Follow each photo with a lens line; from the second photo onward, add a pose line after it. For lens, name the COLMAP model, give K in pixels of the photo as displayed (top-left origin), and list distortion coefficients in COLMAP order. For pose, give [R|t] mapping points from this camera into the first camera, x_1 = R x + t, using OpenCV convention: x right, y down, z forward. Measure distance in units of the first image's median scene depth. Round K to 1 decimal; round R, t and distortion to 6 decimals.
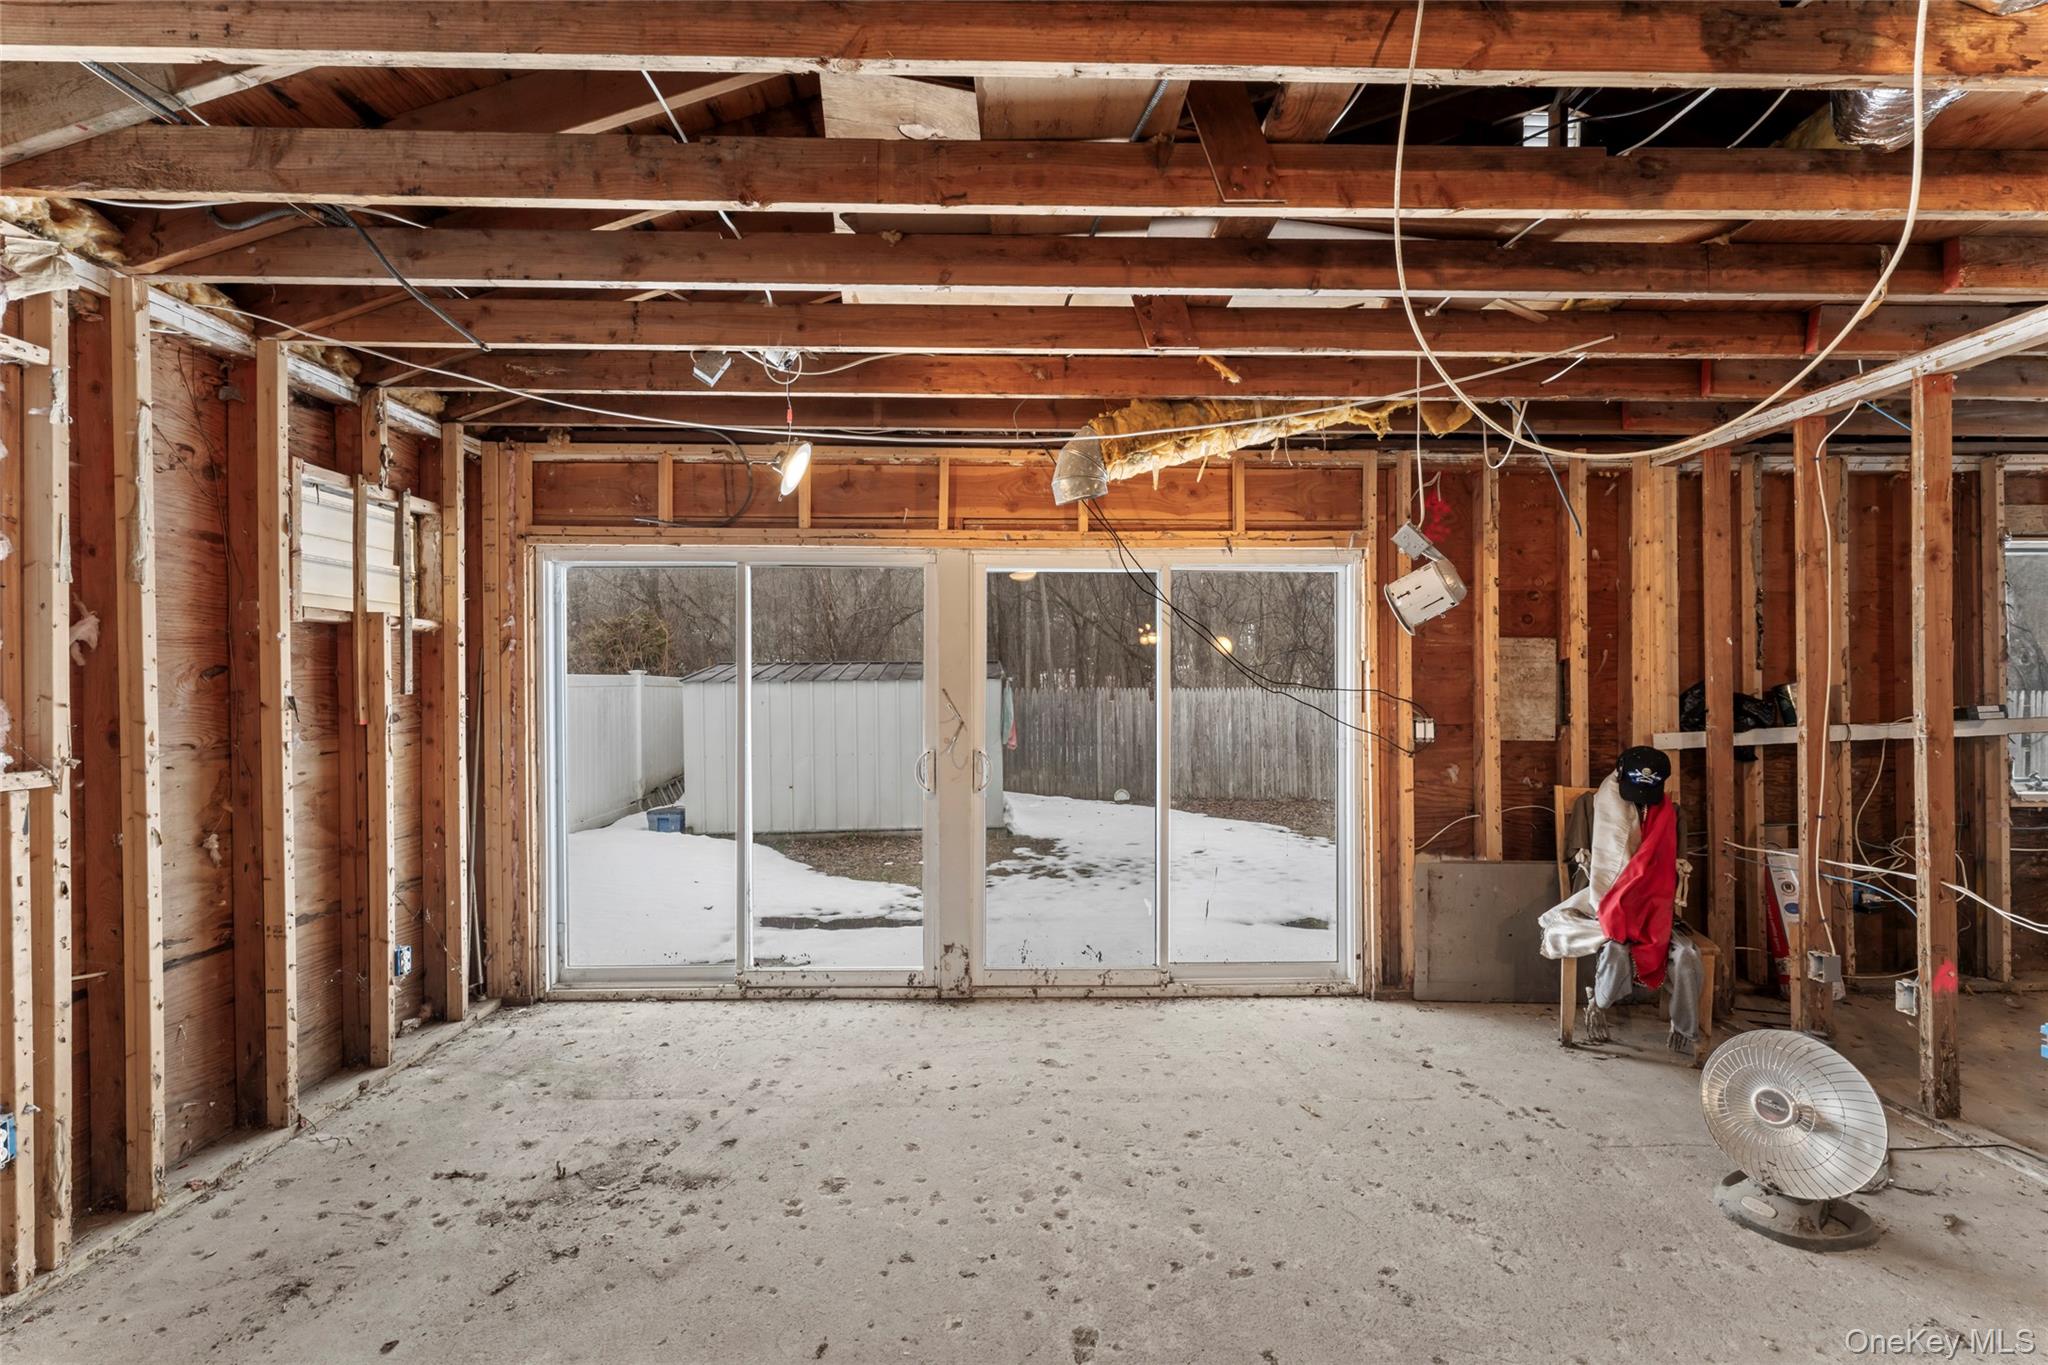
lens RADIAL K [[836.1, 0, 1029.0], [0, 836.1, 686.1], [0, 0, 1]] dist [-0.000561, 0.000122]
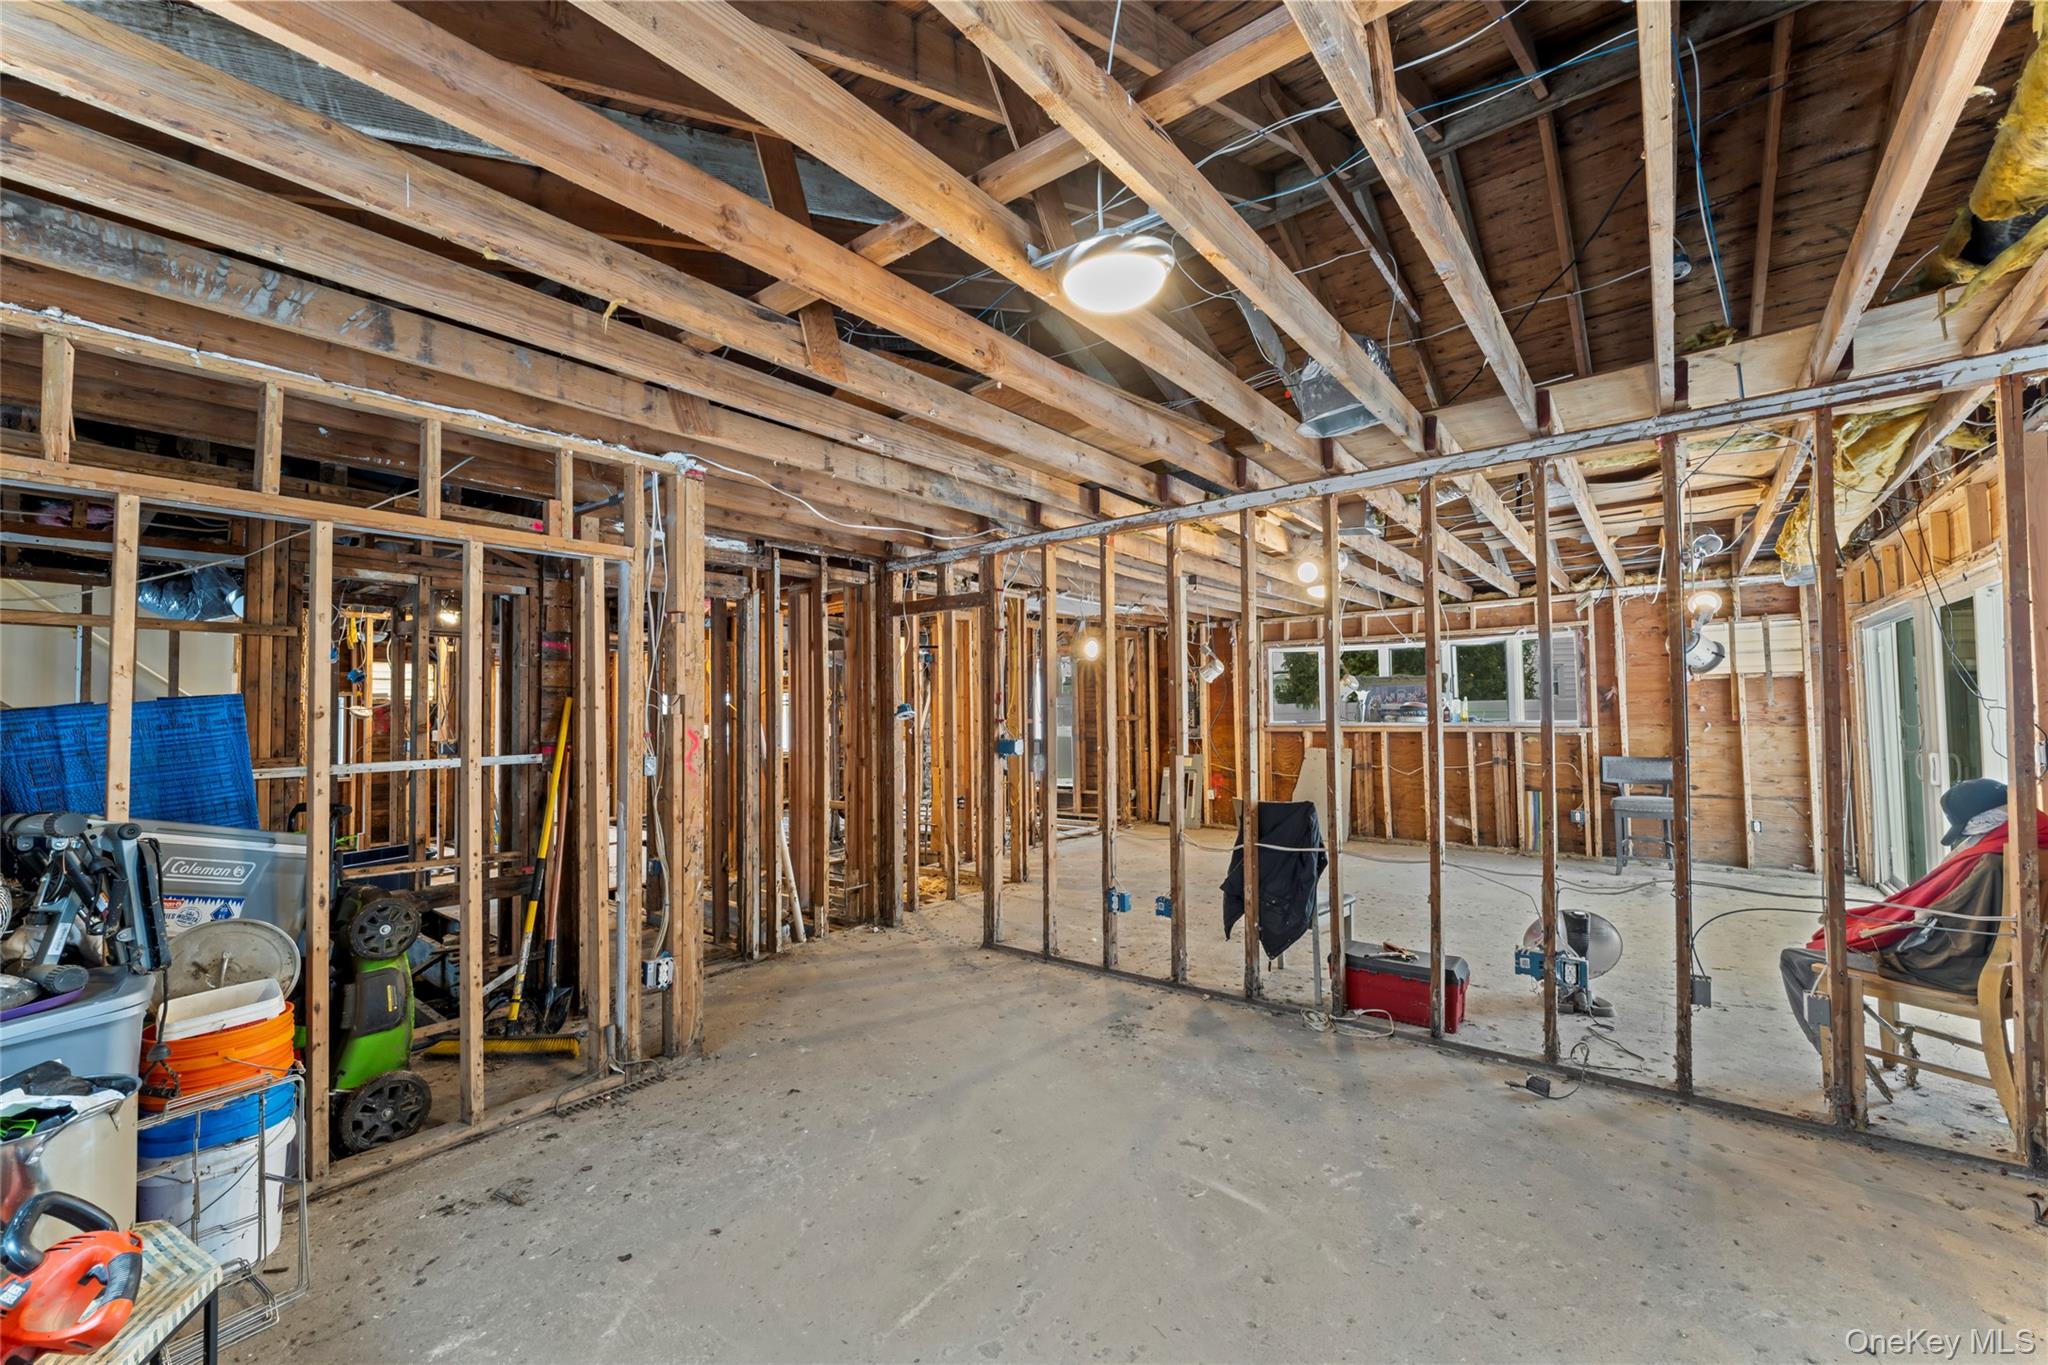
lens RADIAL K [[827.9, 0, 1024.0], [0, 827.9, 682.5], [0, 0, 1]] dist [-0.001428, -0.000043]
pose [[-0.641935, -0.020580, -0.766483, 2.282629], [0.013923, 0.999162, -0.038488, 0.000097], [0.766633, -0.035378, -0.641111, 0.948765]]
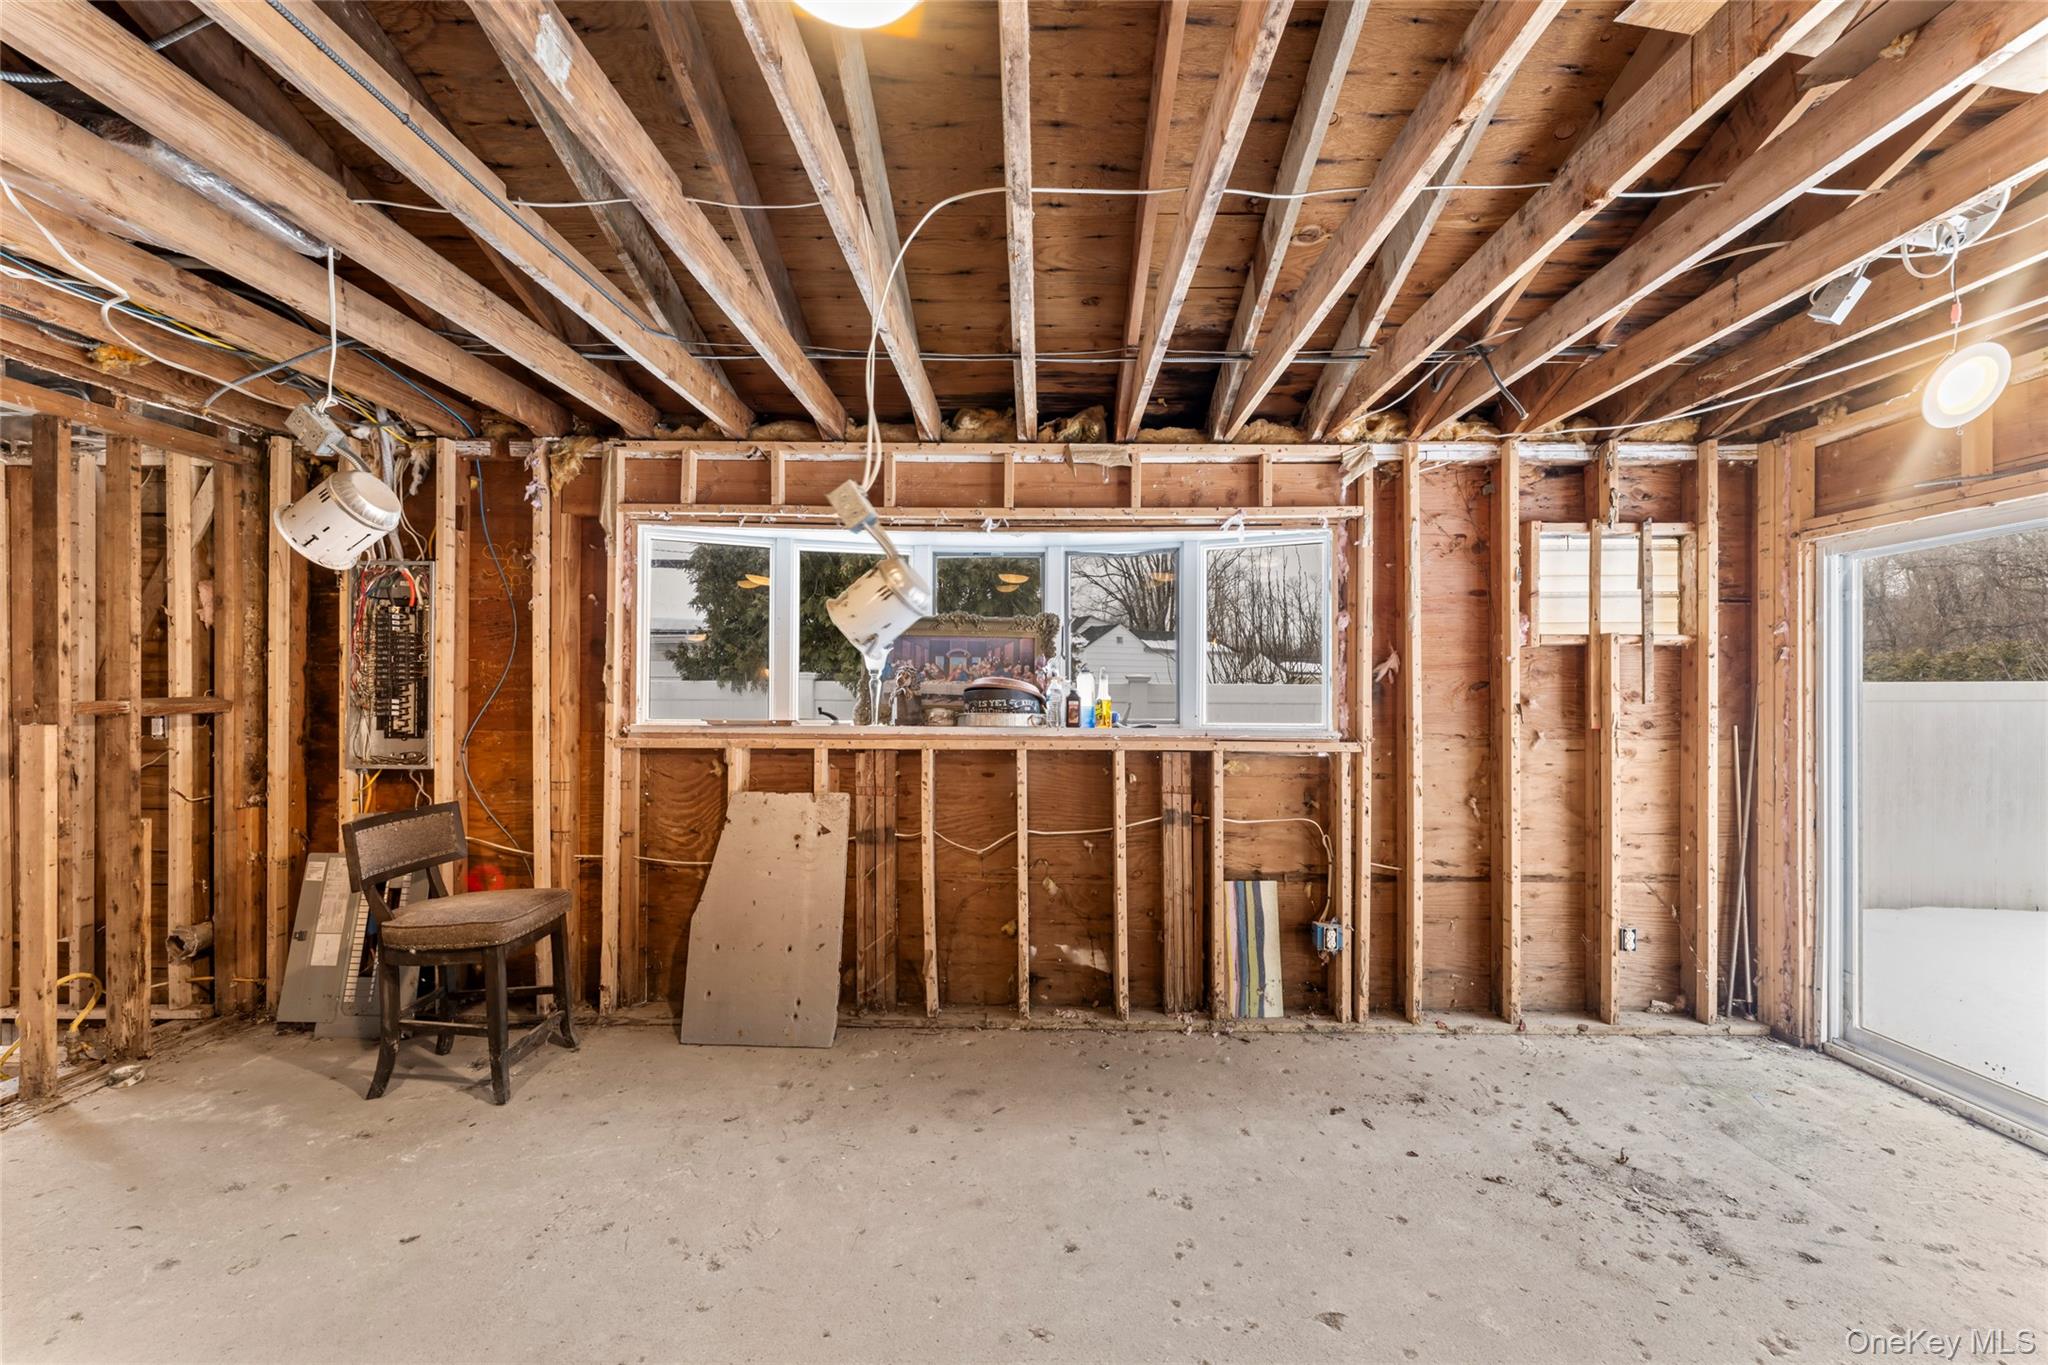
lens RADIAL K [[826.1, 0, 1021.7], [0, 826.1, 698.6], [0, 0, 1]] dist [0.000289, -0.000025]
pose [[-0.034715, 0.005734, -0.999381, 0.400455], [-0.004006, 0.999975, 0.005877, -0.000400], [0.999389, 0.004207, -0.034691, 0.220816]]
